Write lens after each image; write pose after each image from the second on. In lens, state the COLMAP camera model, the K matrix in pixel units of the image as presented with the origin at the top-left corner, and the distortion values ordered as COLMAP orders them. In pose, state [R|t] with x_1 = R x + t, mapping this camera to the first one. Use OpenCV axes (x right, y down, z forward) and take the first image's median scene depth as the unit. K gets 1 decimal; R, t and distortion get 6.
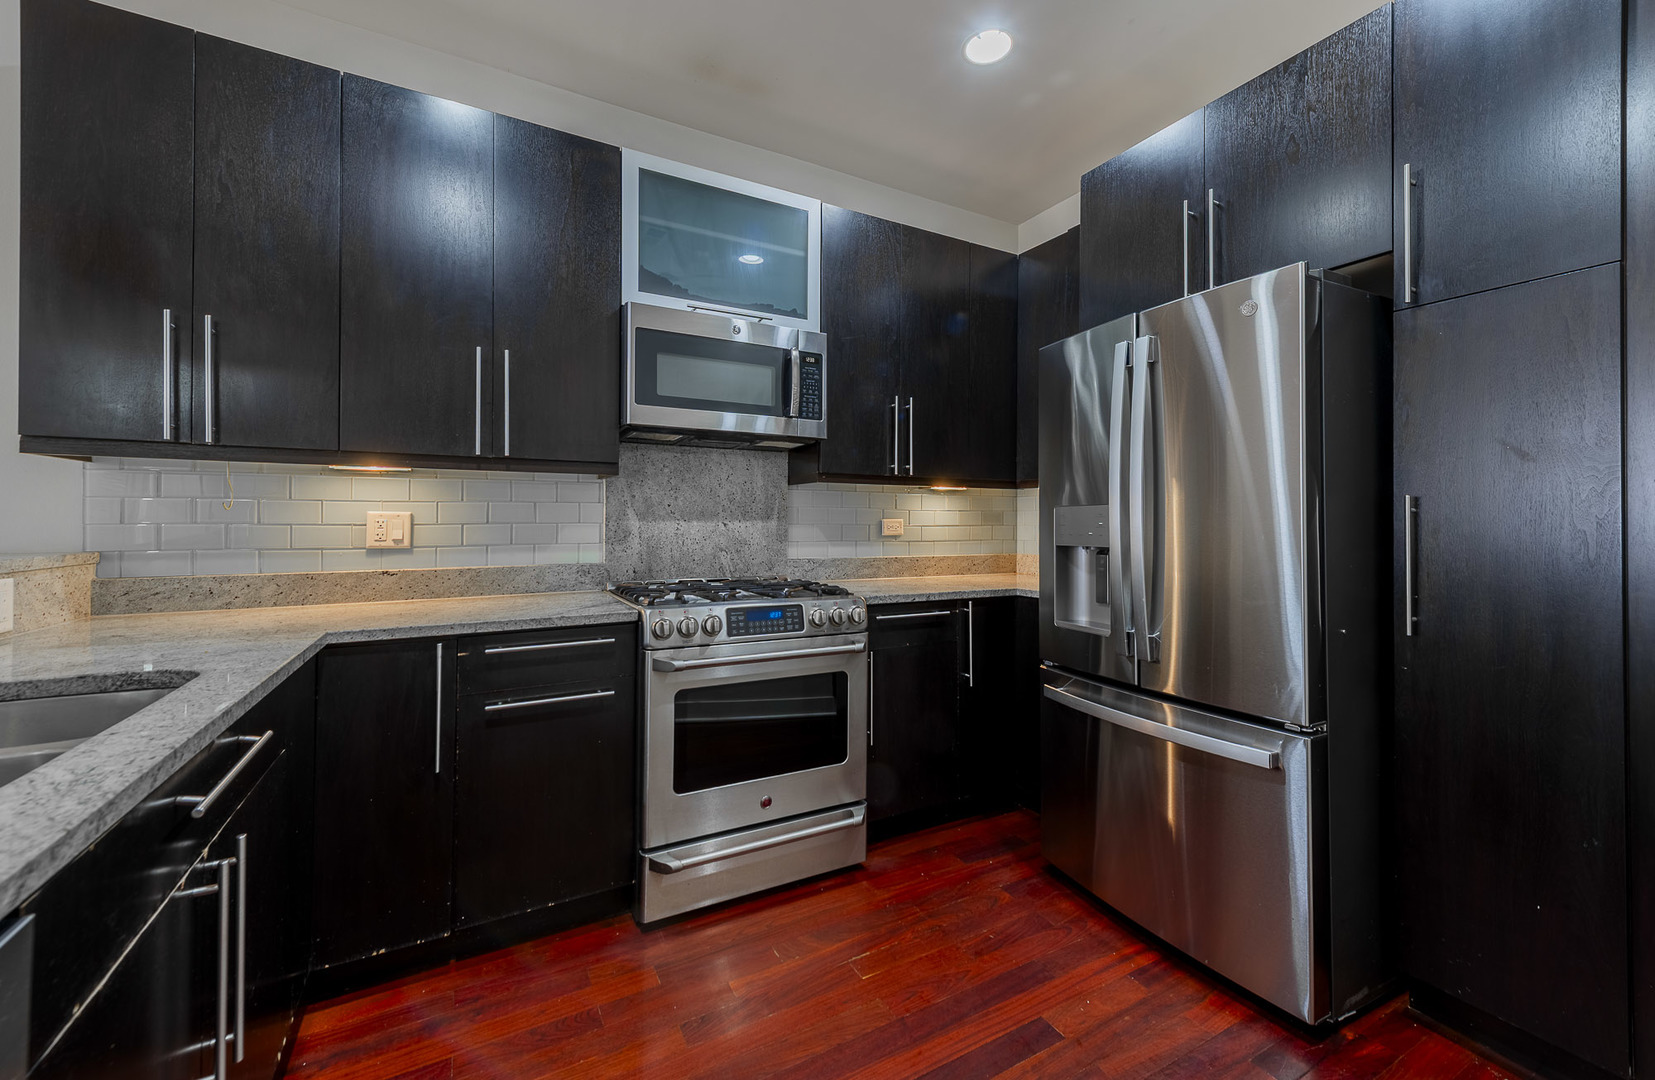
lens RADIAL K [[662.8, 0, 830.3], [0, 662.8, 516.3], [0, 0, 1]] dist [0.000219, 0.000031]
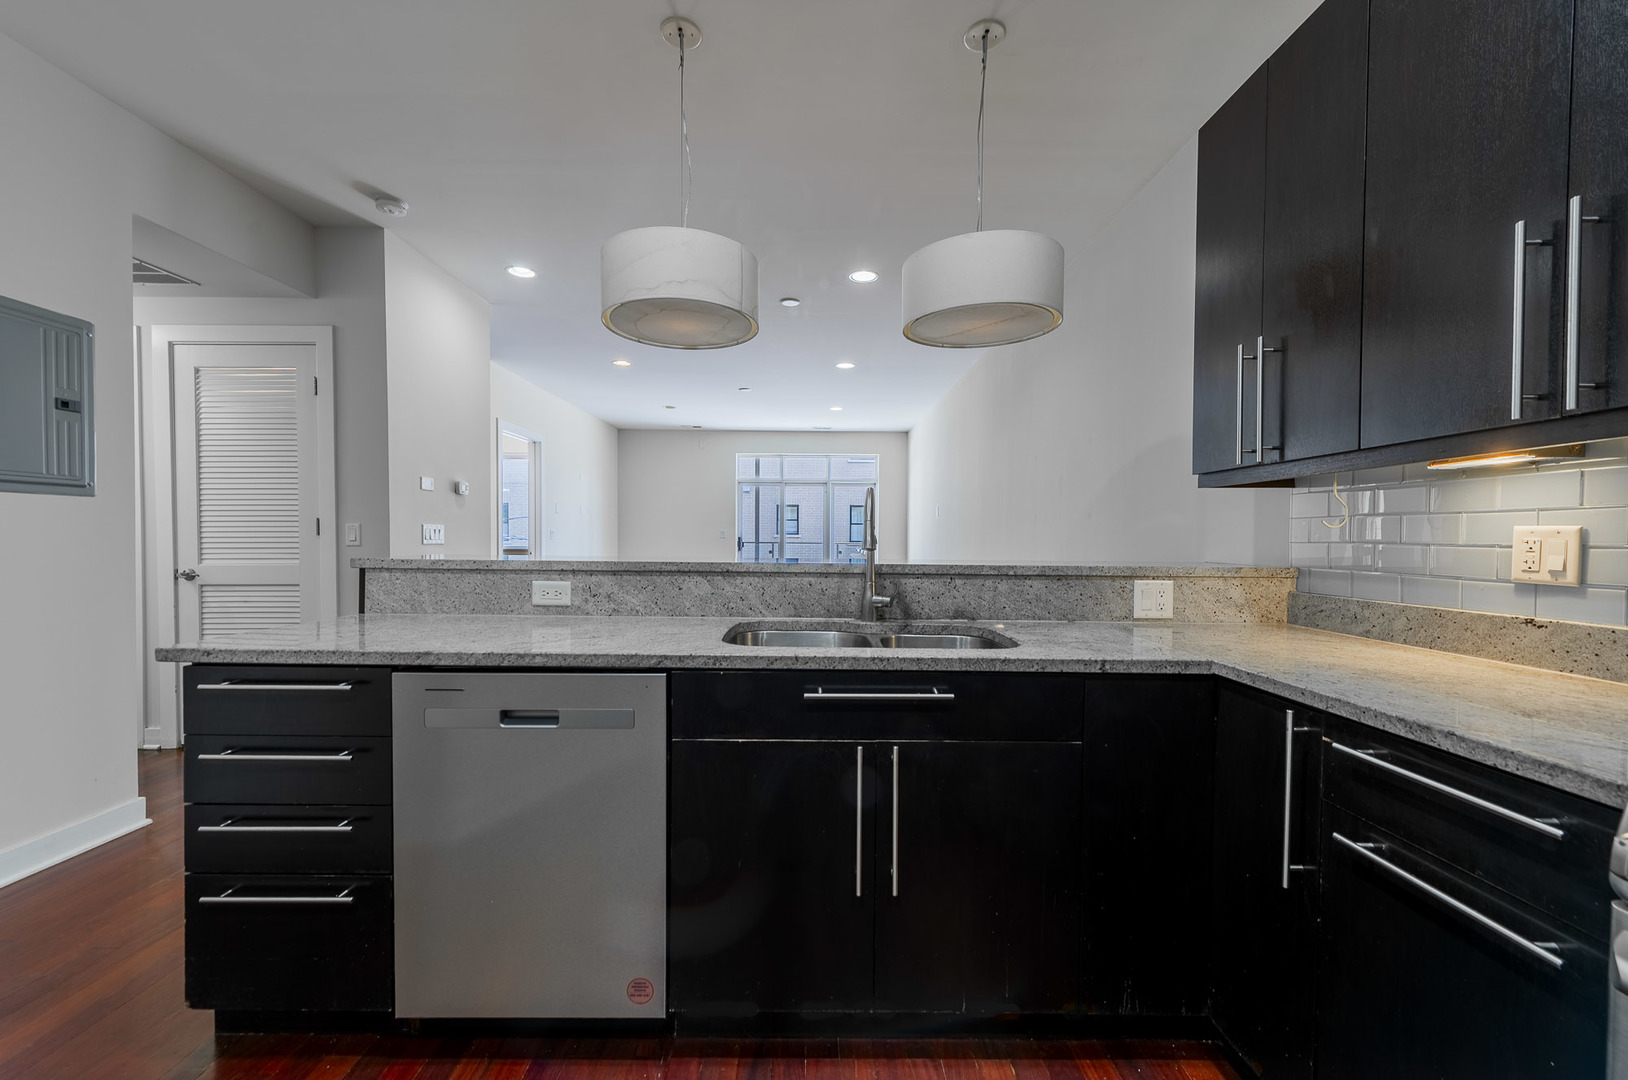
lens RADIAL K [[647.6, 0, 807.6], [0, 647.6, 551.2], [0, 0, 1]] dist [0.016582, -0.000091]
pose [[-0.483068, 0.014431, -0.875464, 0.236900], [-0.000891, 0.999856, 0.016973, 0.007359], [0.875582, 0.008979, -0.482986, 0.751658]]
